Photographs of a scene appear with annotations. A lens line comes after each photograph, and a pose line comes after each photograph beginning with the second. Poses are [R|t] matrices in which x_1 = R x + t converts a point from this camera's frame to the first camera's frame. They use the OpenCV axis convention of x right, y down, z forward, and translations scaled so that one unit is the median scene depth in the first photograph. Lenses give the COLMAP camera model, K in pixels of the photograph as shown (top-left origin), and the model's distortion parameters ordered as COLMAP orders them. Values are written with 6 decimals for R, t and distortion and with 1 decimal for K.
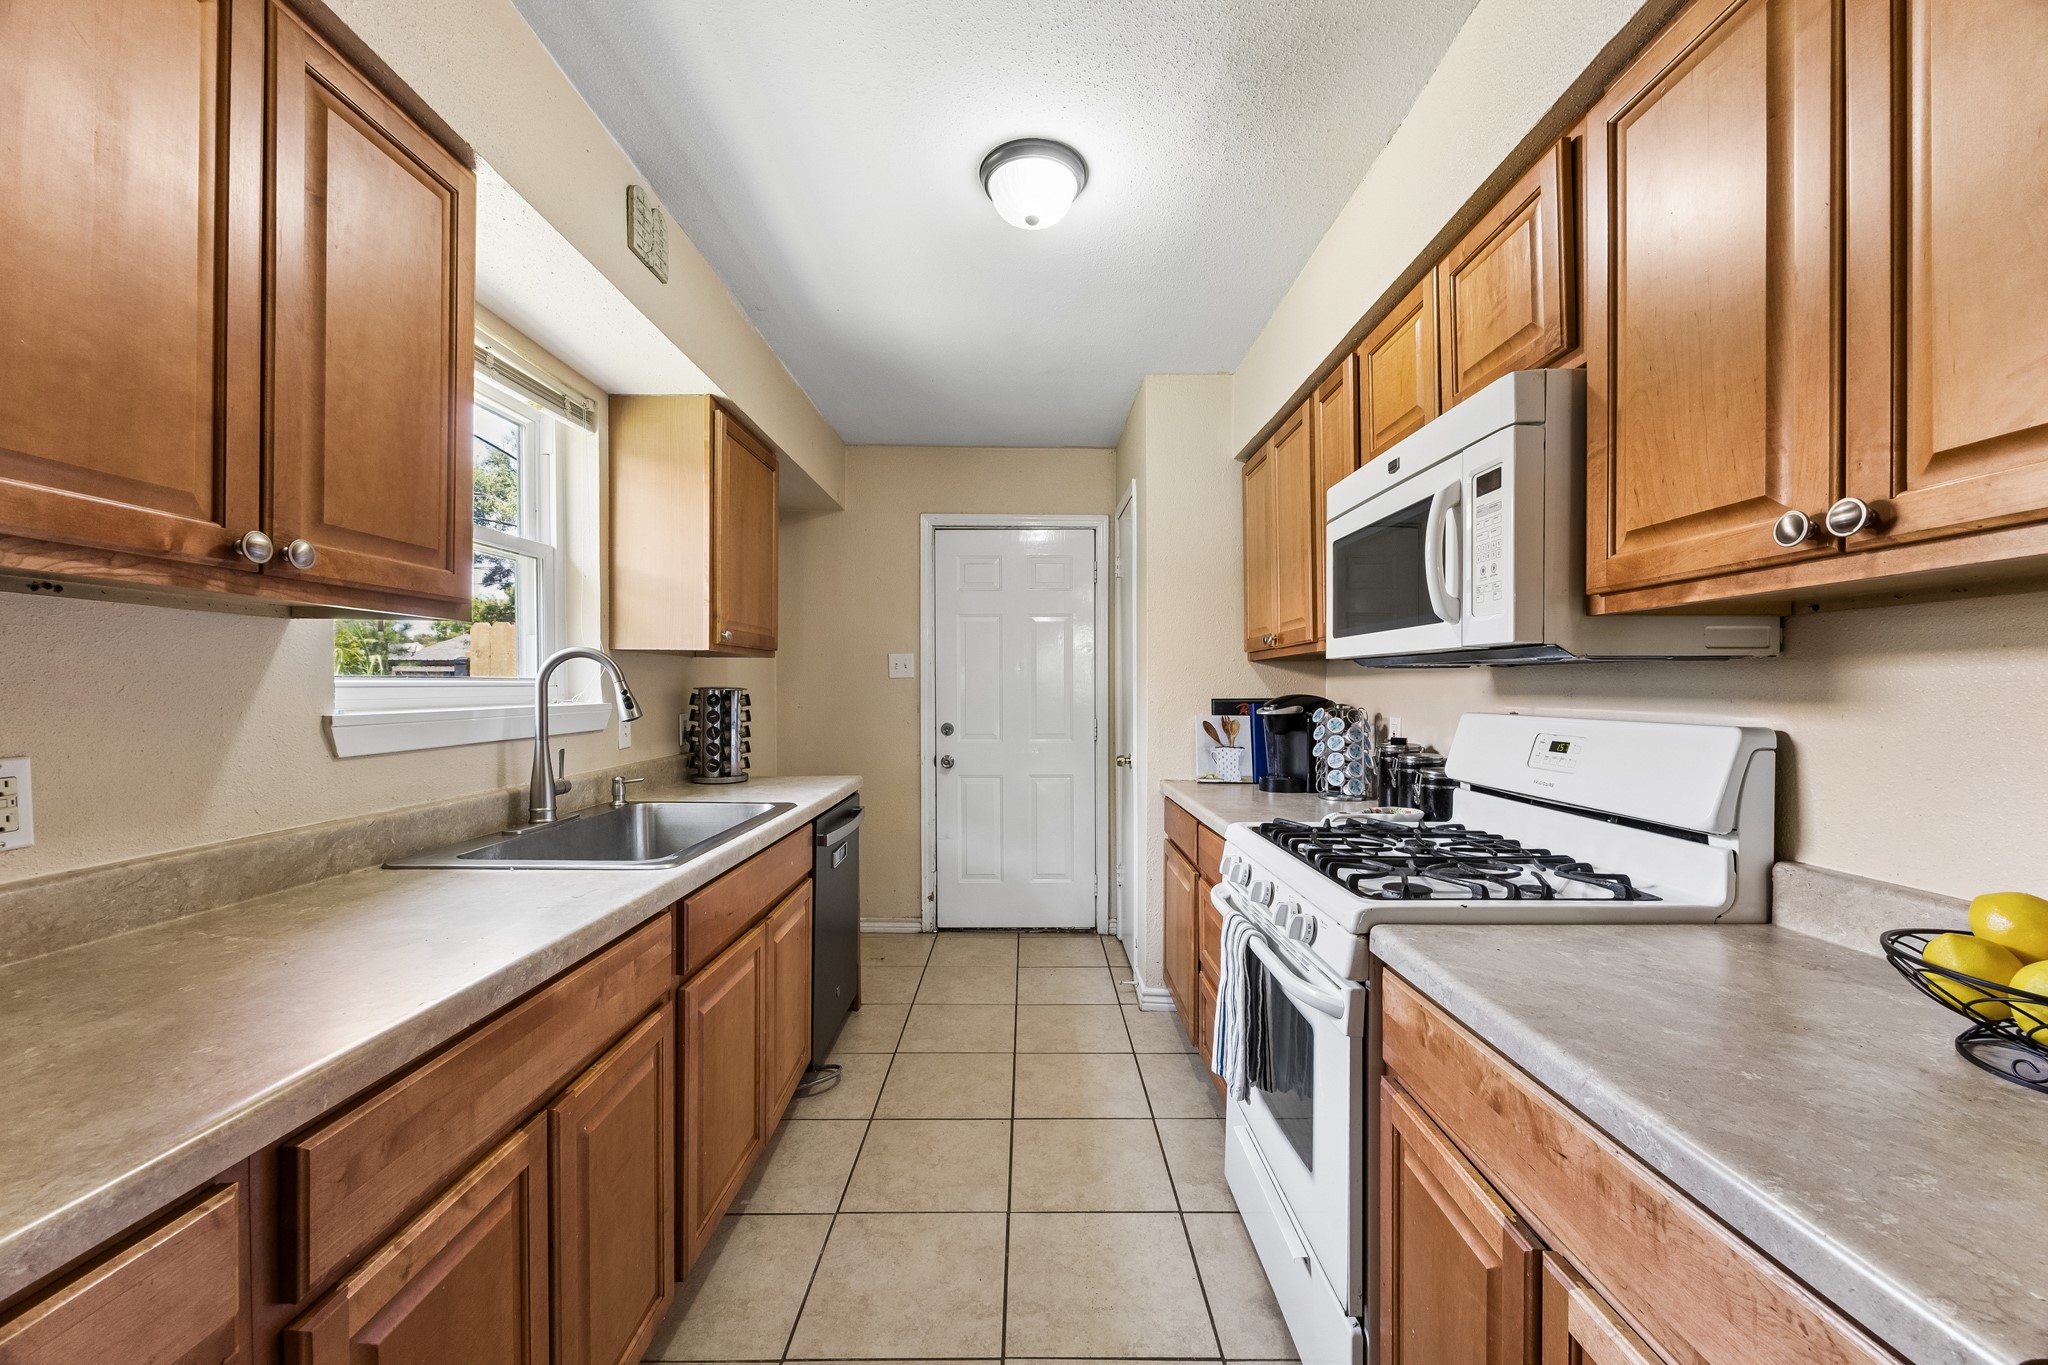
lens RADIAL K [[786.3, 0, 1023.9], [0, 786.3, 680.4], [0, 0, 1]] dist [0.000689, 0.000095]
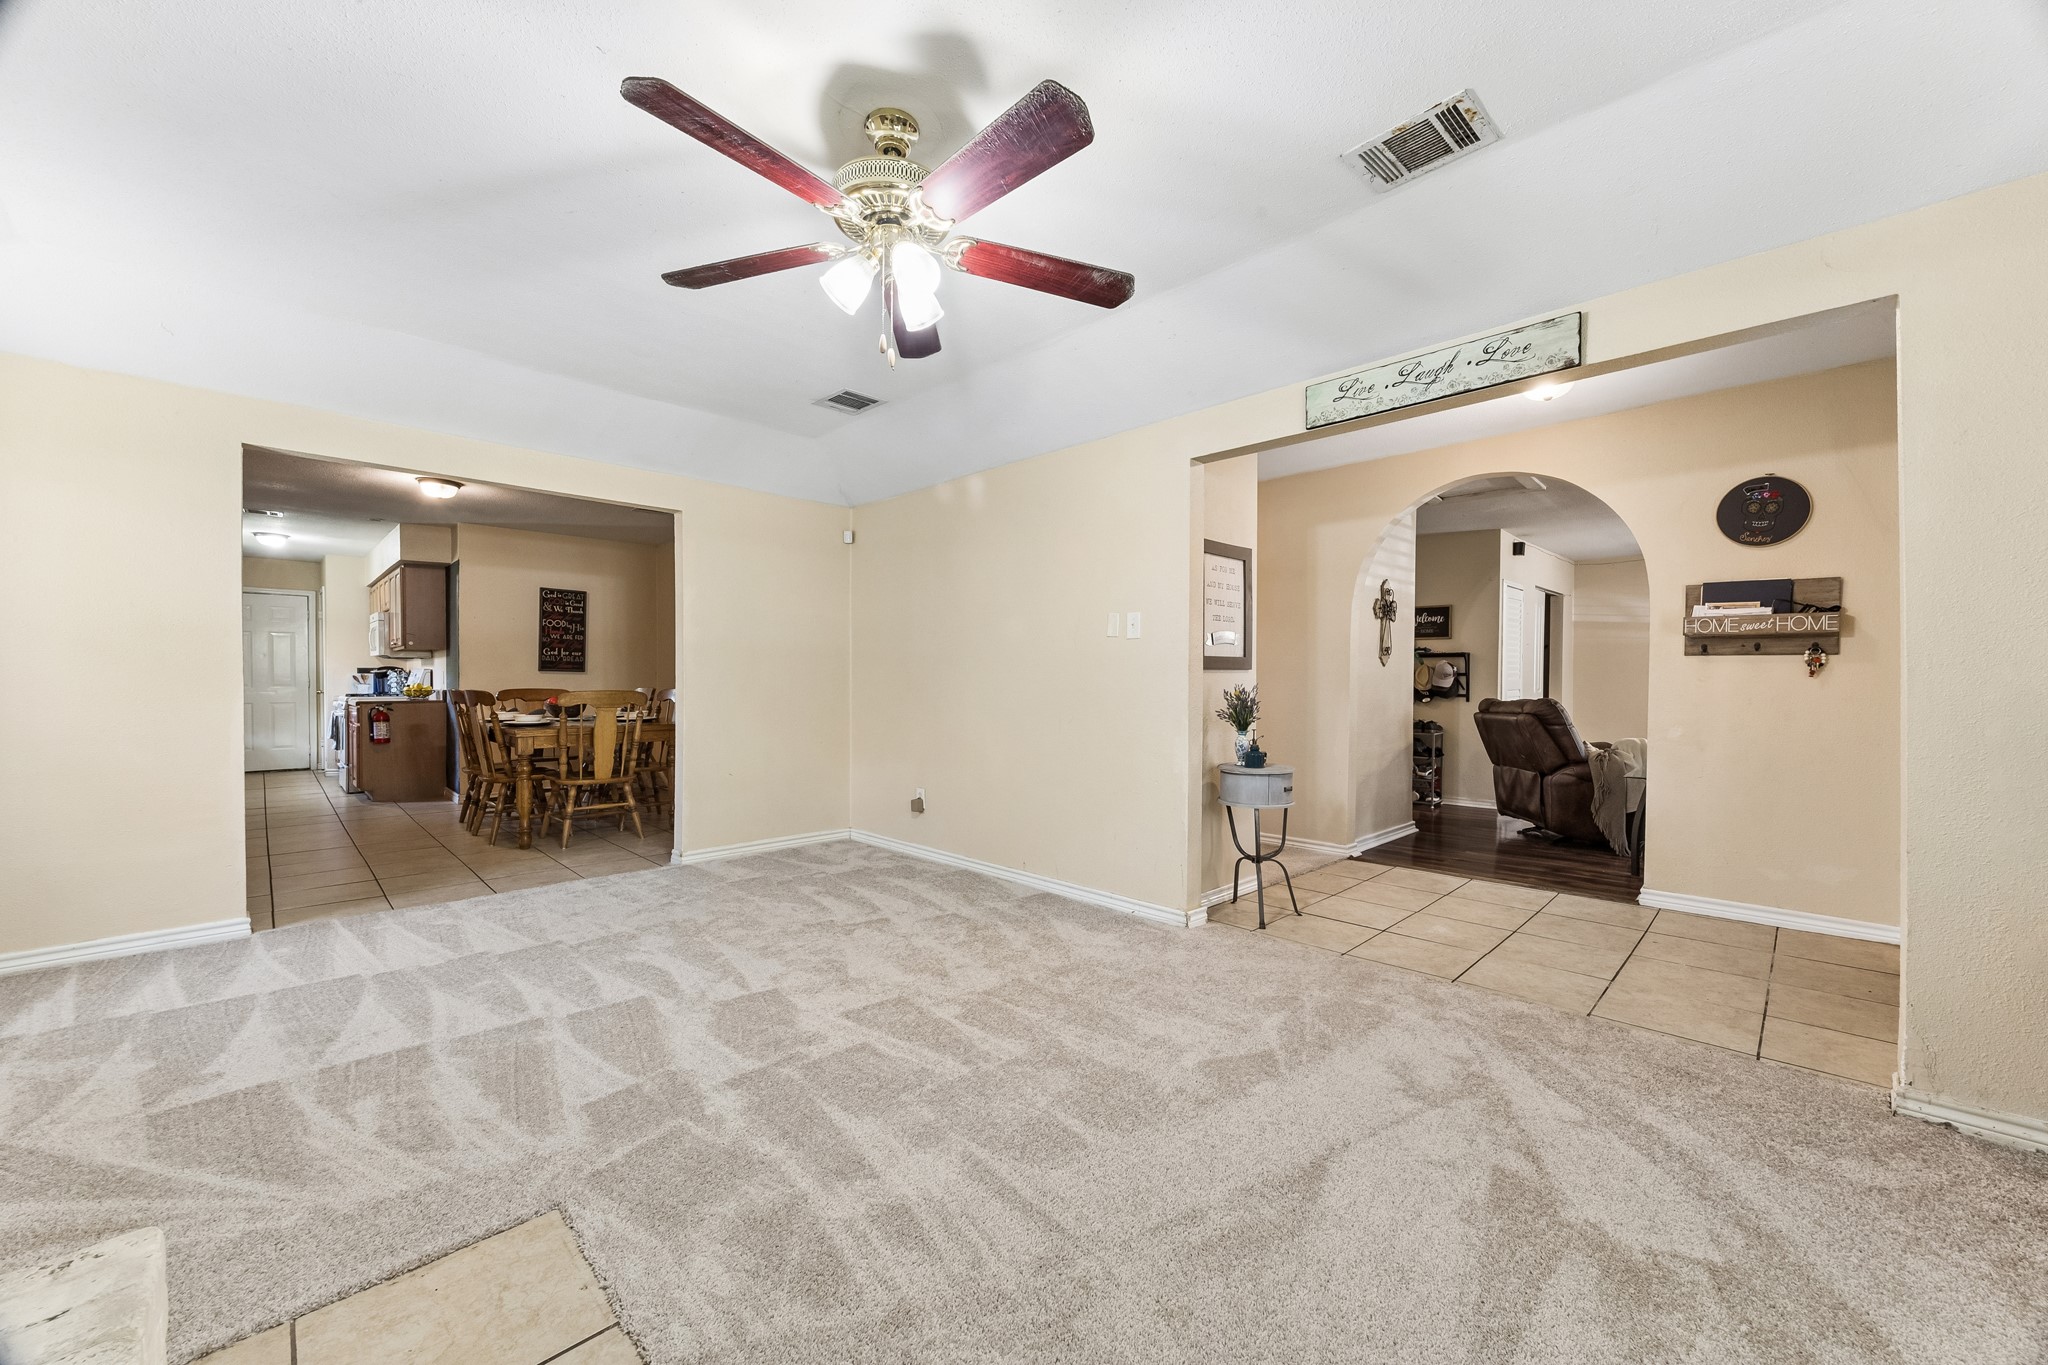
lens RADIAL K [[786.3, 0, 1023.9], [0, 786.3, 680.4], [0, 0, 1]] dist [0.000689, 0.000095]
pose [[0.712247, -0.008776, 0.701874, -0.052993], [-0.004349, 0.999847, 0.016915, 0.011033], [-0.701915, -0.015100, 0.712100, -3.125726]]
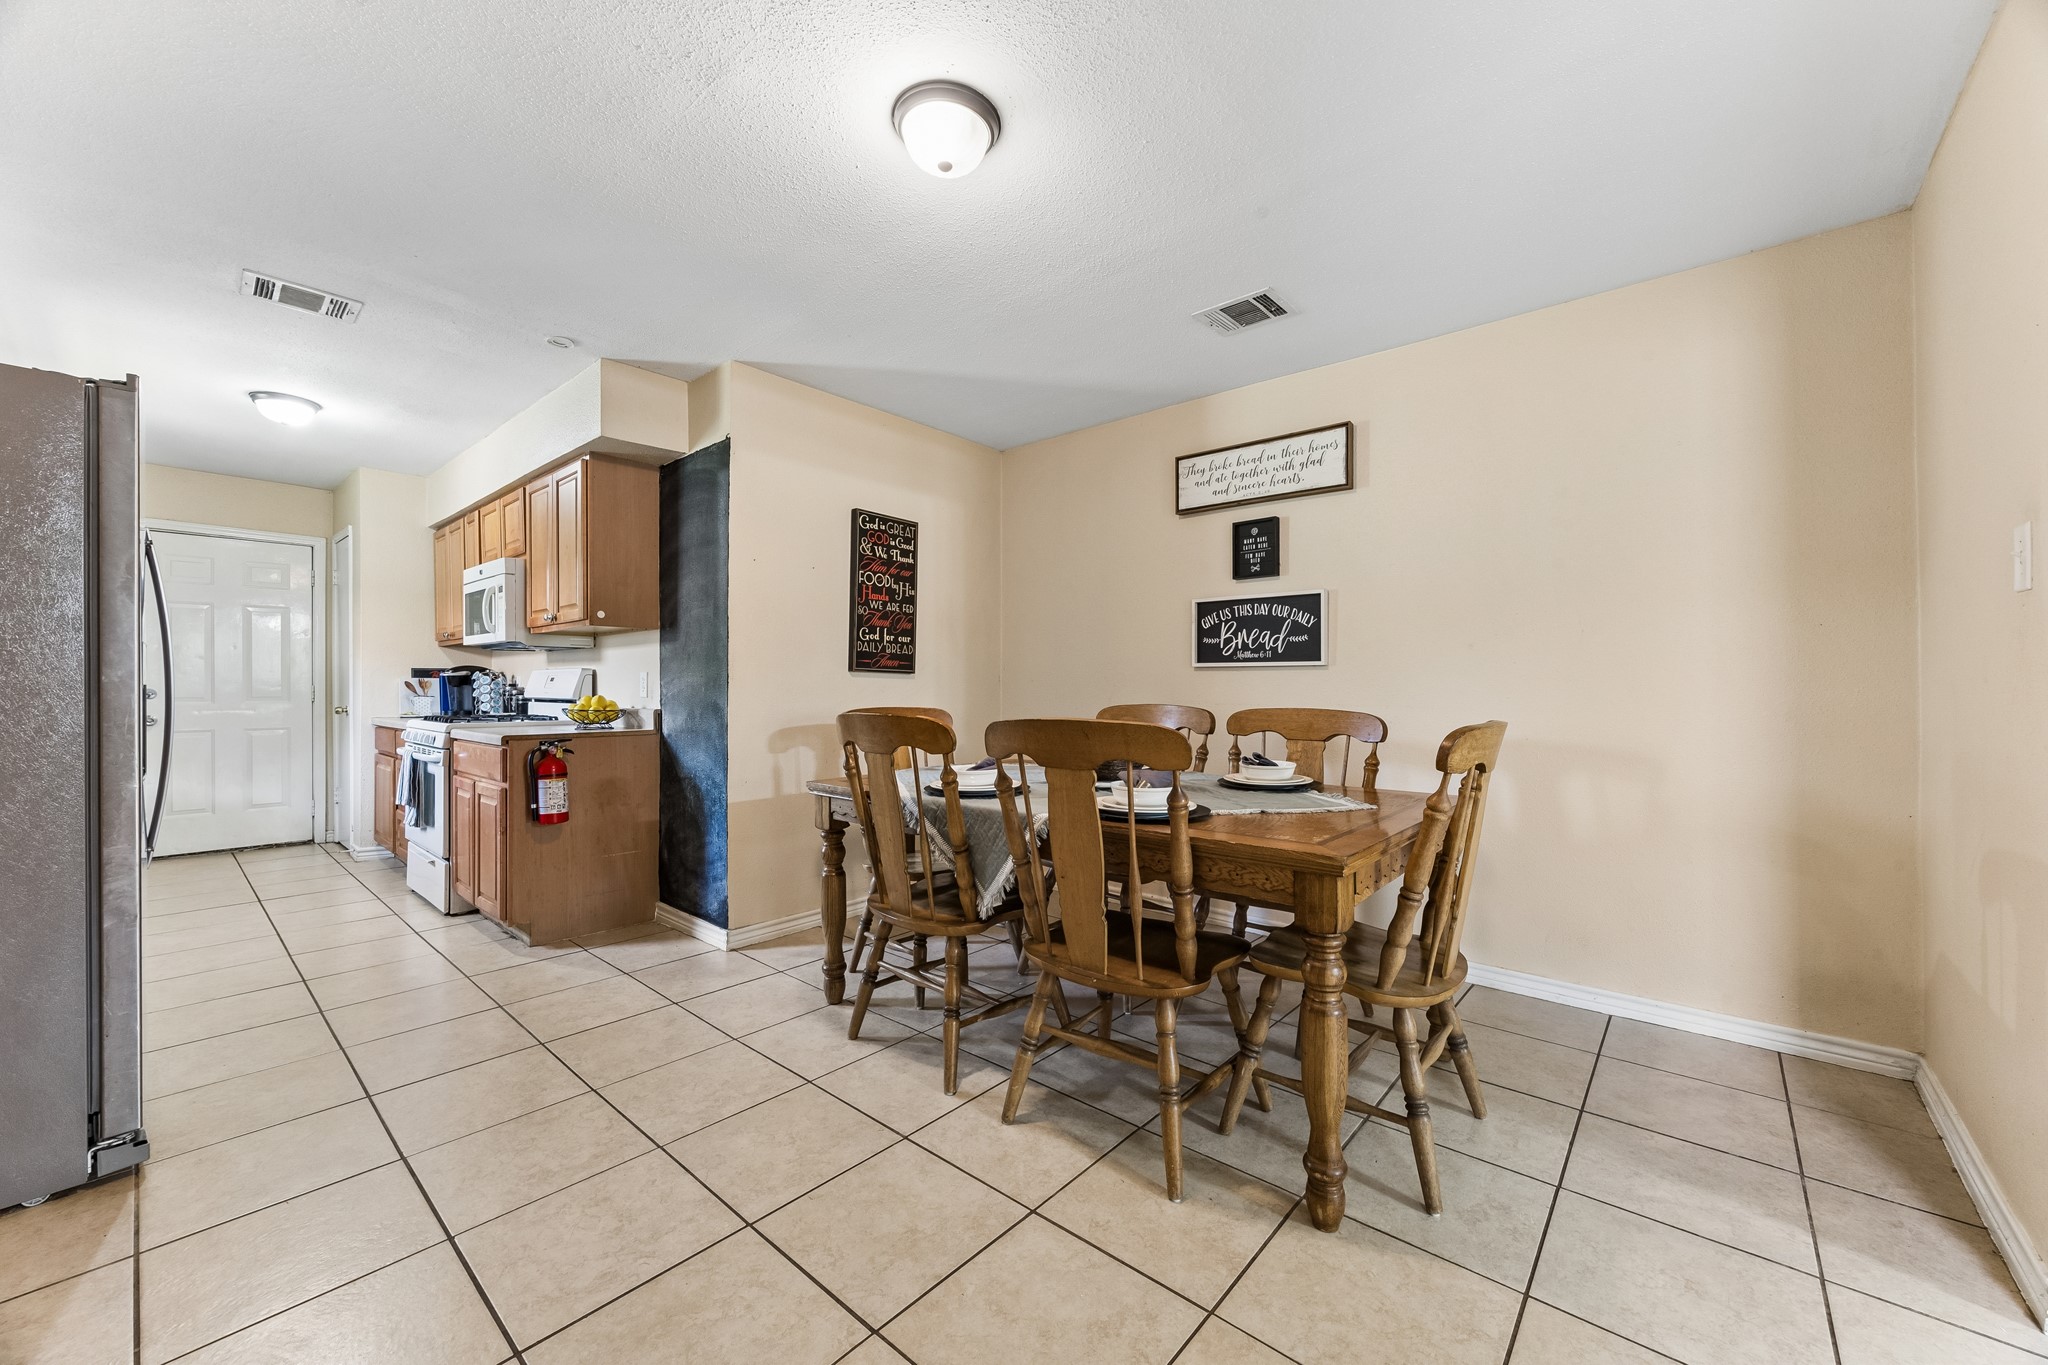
lens RADIAL K [[786.3, 0, 1023.9], [0, 786.3, 680.4], [0, 0, 1]] dist [0.000689, 0.000095]
pose [[0.659352, -0.000866, 0.751834, -0.176612], [-0.005139, 0.999971, 0.005659, 0.037009], [-0.751817, -0.007594, 0.659328, -1.197083]]
